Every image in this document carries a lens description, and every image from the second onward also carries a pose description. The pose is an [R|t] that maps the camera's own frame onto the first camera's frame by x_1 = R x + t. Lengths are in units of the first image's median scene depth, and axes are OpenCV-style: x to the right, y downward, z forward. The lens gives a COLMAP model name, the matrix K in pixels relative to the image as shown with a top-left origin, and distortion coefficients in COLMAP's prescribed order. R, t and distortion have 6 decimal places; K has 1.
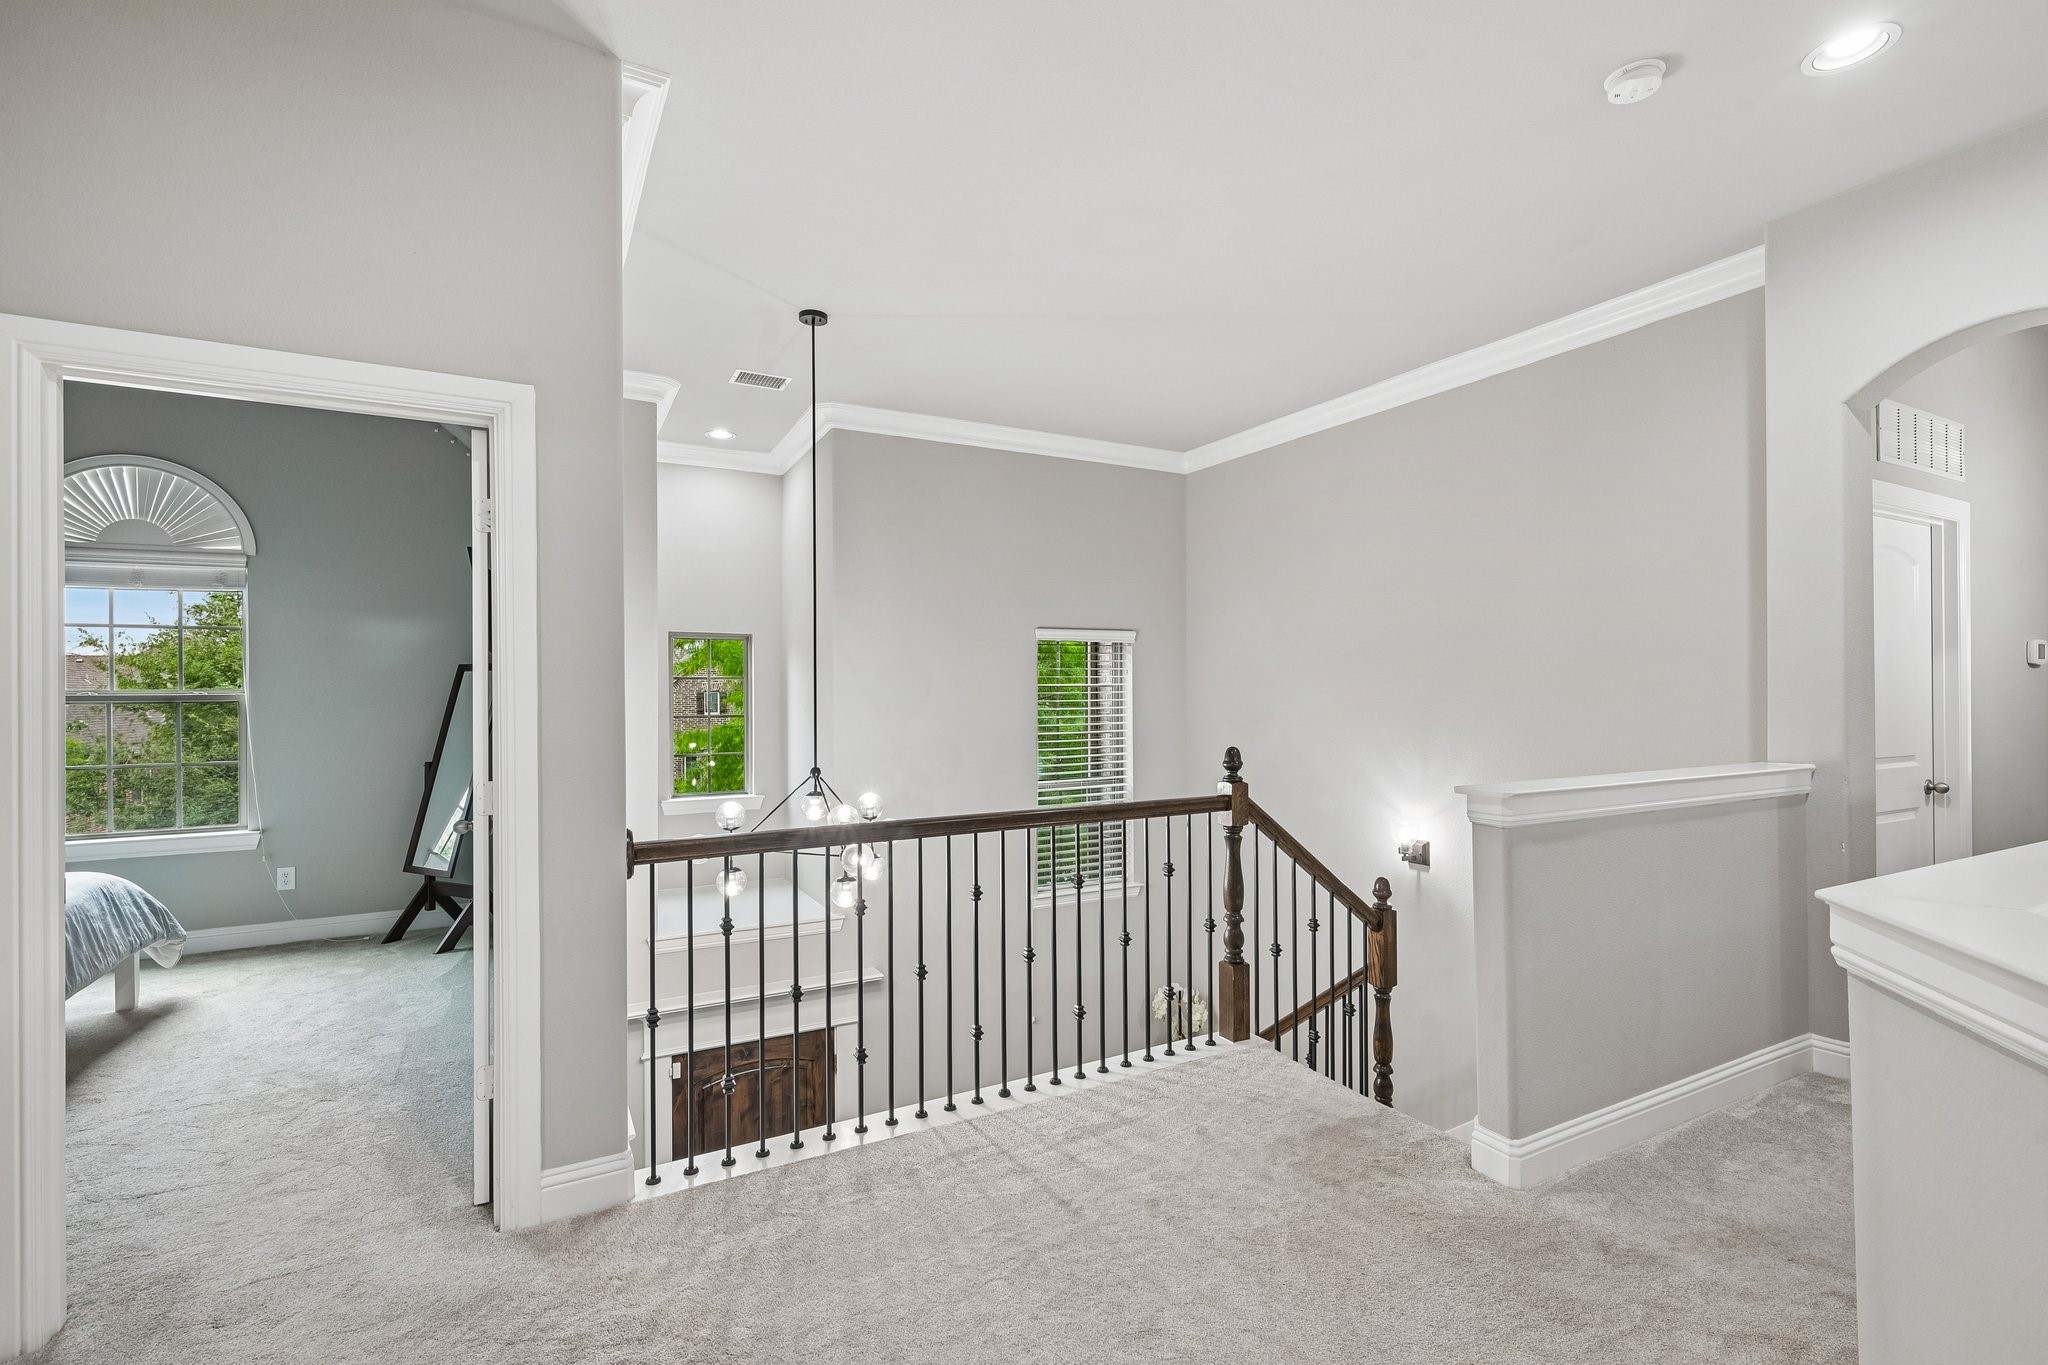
lens RADIAL K [[913.9, 0, 1014.4], [0, 913.9, 693.0], [0, 0, 1]] dist [-0.000259, 0.001041]
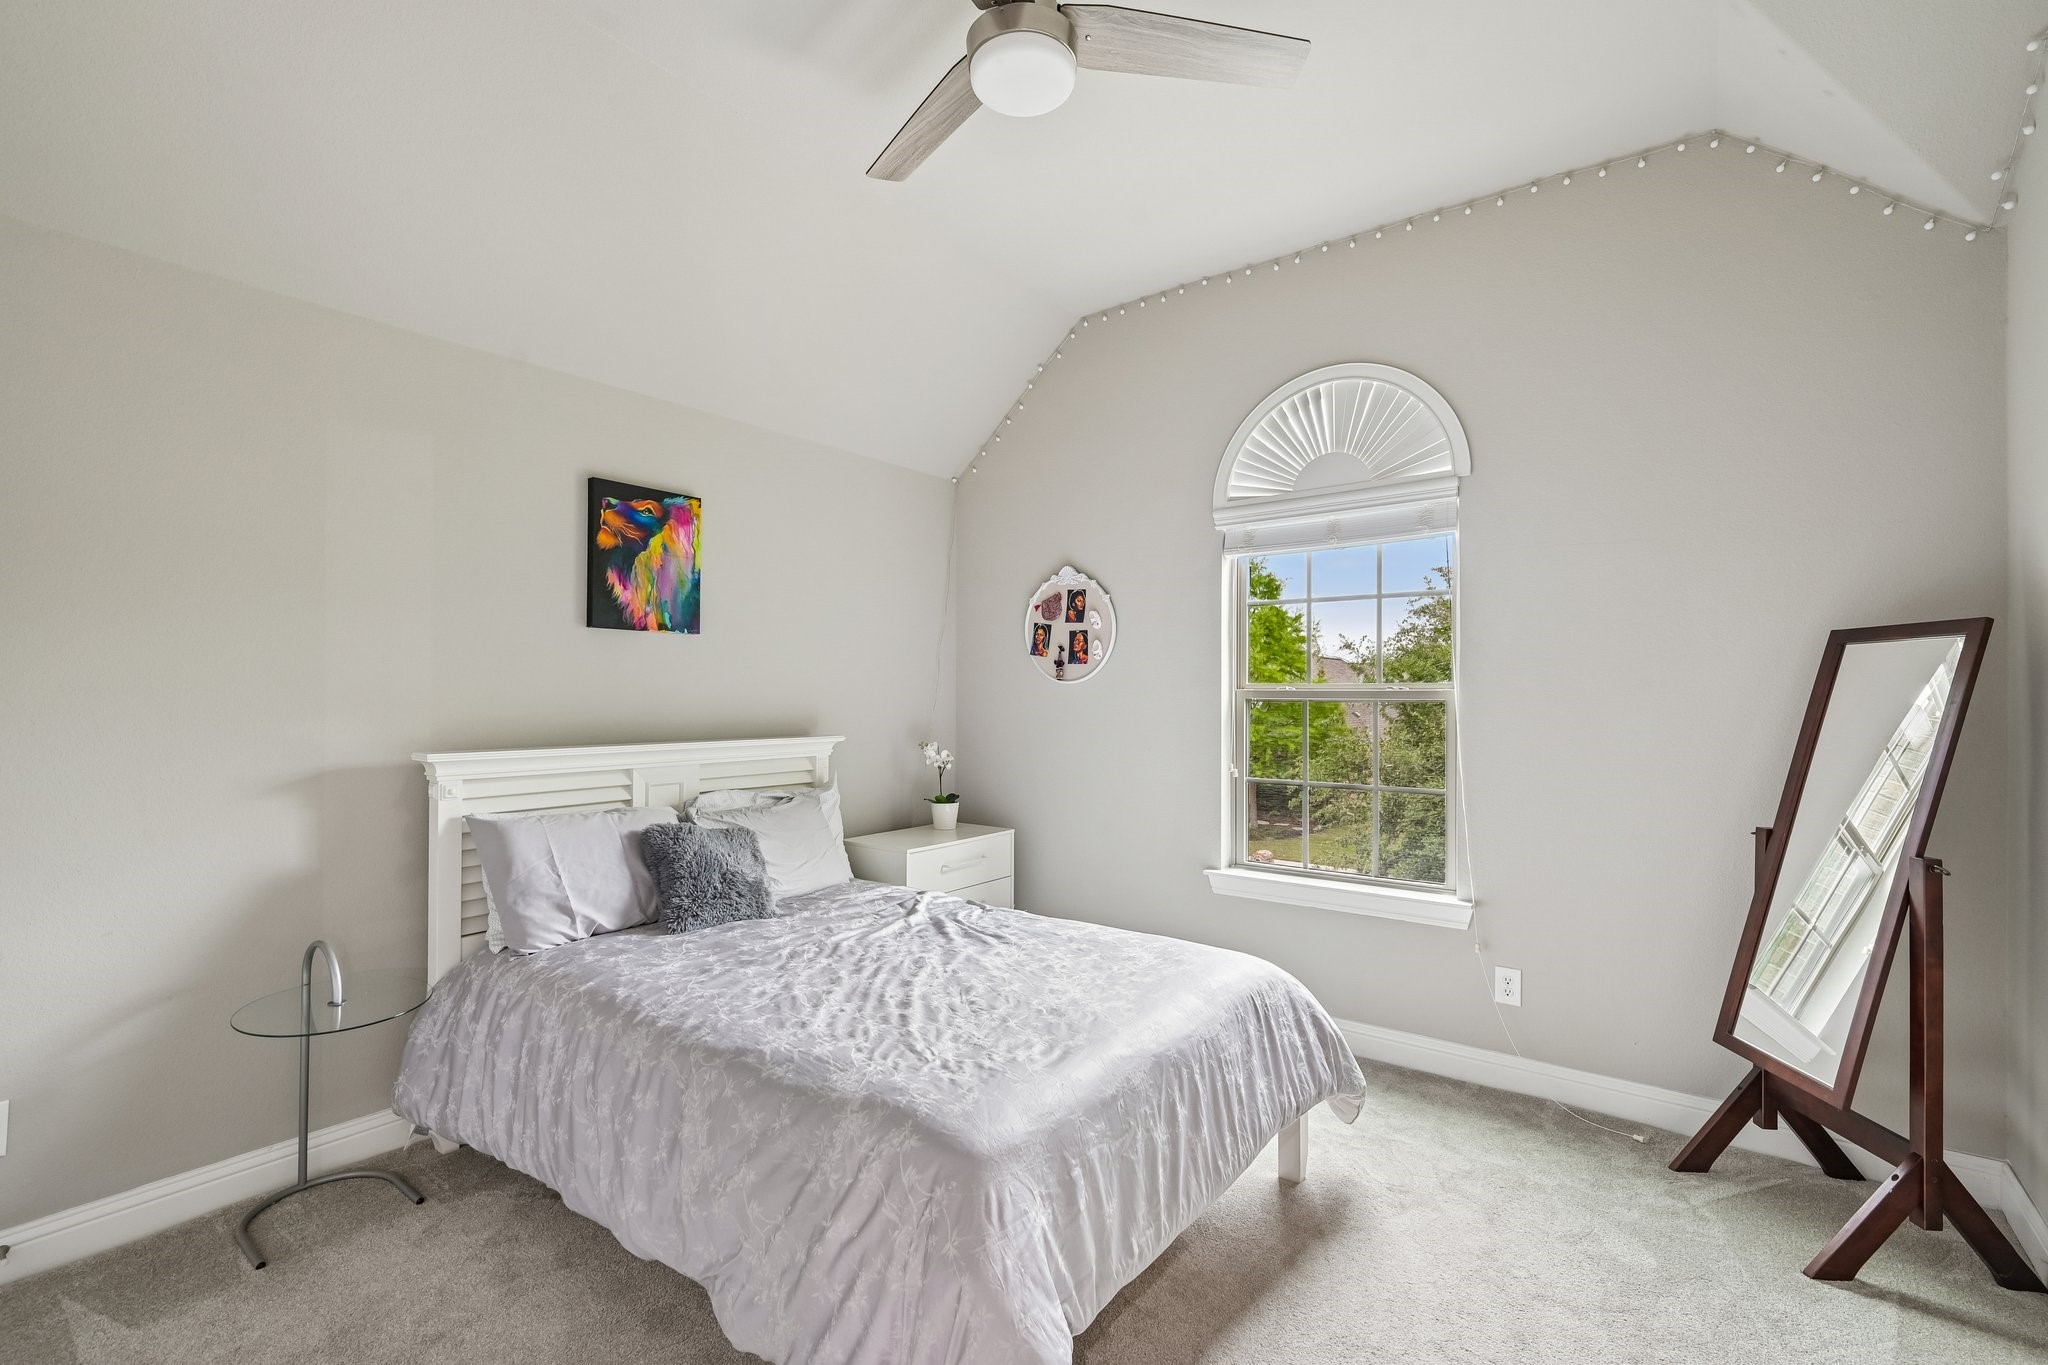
lens RADIAL K [[913.9, 0, 1012.4], [0, 913.9, 687.6], [0, 0, 1]] dist [-0.000259, 0.001041]
pose [[0.401779, 0.003677, -0.915729, -0.372814], [-0.009708, 0.999953, -0.000244, 0.002429], [0.915685, 0.008988, 0.401795, 0.451294]]
